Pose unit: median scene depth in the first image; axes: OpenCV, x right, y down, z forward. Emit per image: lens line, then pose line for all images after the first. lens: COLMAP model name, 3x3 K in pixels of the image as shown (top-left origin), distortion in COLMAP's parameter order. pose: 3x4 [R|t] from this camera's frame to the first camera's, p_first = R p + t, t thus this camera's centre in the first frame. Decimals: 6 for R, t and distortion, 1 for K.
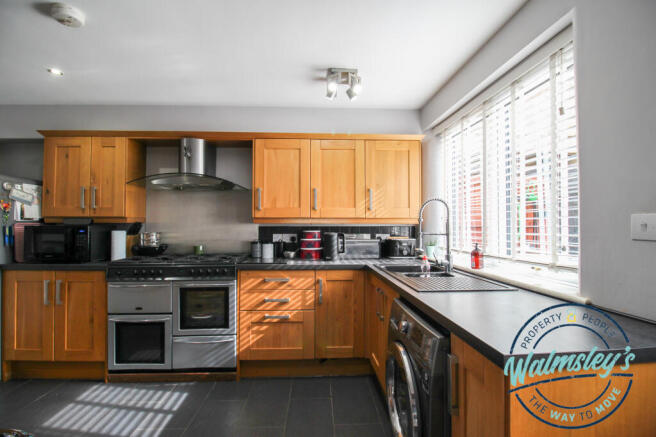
lens RADIAL K [[315.2, 0, 328.0], [0, 315.2, 218.5], [0, 0, 1]] dist [0.002395, 0.000068]
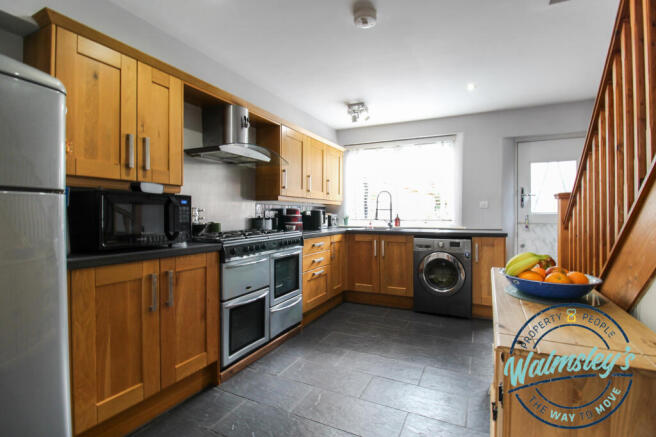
lens RADIAL K [[315.2, 0, 328.0], [0, 315.2, 218.5], [0, 0, 1]] dist [0.002395, 0.000068]
pose [[0.466909, -0.012254, 0.884220, -1.290160], [-0.015906, 0.999626, 0.022253, 0.057810], [-0.884162, -0.024455, 0.466539, 0.362134]]
